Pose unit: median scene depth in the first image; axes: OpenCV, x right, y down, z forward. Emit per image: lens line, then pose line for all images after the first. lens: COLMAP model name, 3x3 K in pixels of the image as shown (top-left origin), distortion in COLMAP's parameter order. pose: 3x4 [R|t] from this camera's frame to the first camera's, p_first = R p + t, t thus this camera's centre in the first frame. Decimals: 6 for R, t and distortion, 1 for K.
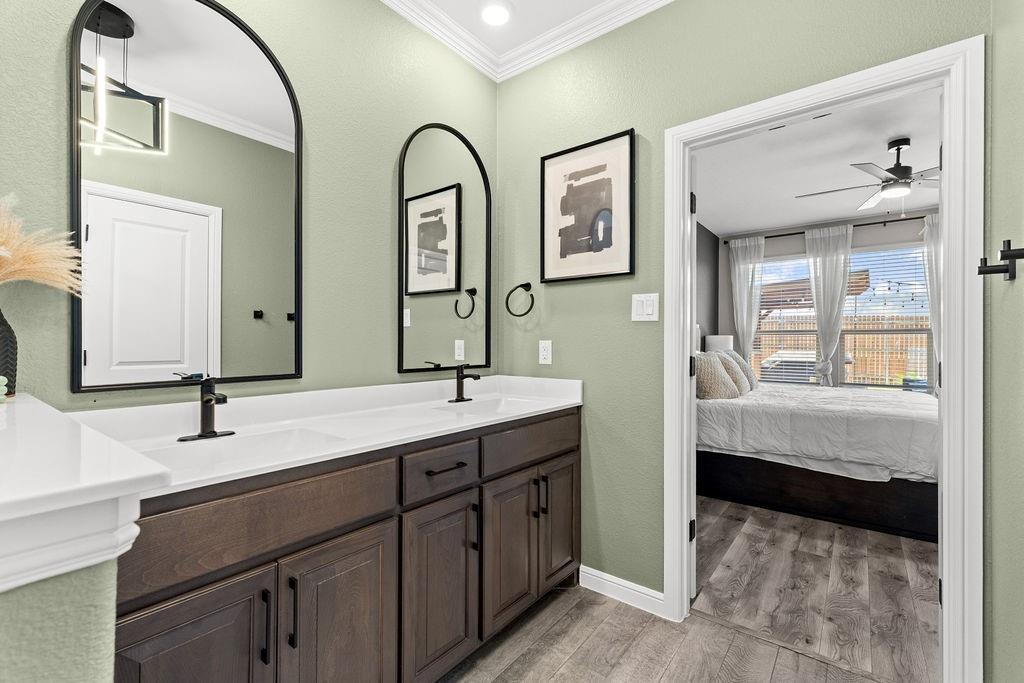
lens RADIAL K [[440.7, 0, 514.5], [0, 440.7, 341.1], [0, 0, 1]] dist [0.007029, -0.000106]
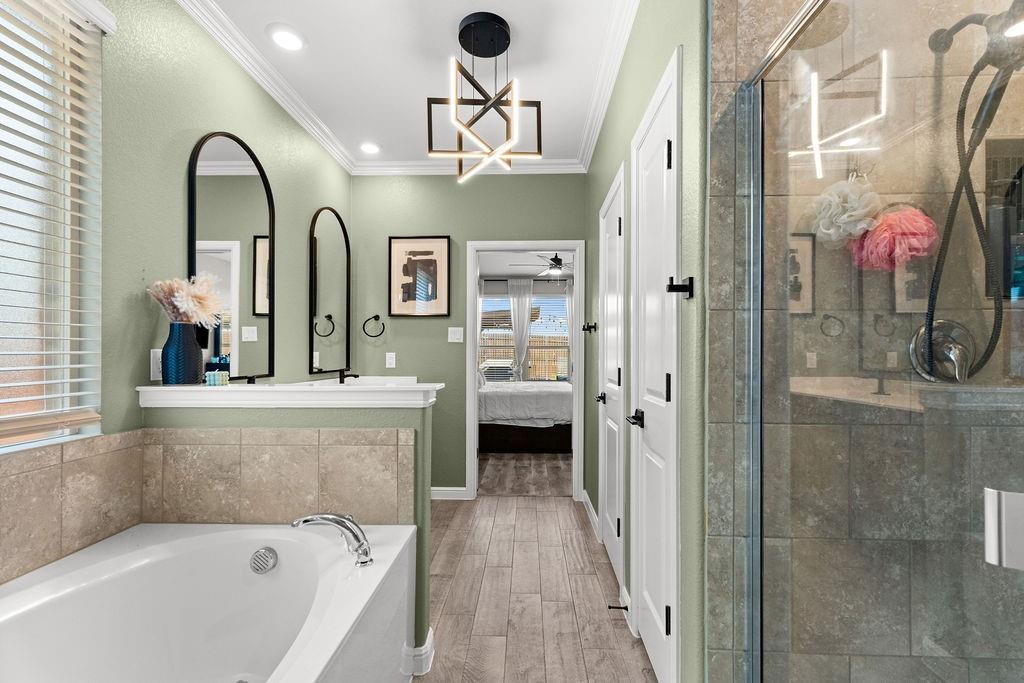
lens RADIAL K [[433.6, 0, 513.6], [0, 433.6, 349.3], [0, 0, 1]] dist [0.001309, -0.000018]
pose [[0.809327, 0.006601, 0.587322, -0.388992], [-0.003119, 0.999971, -0.006940, -0.002987], [-0.587350, 0.003785, 0.809324, -0.410424]]
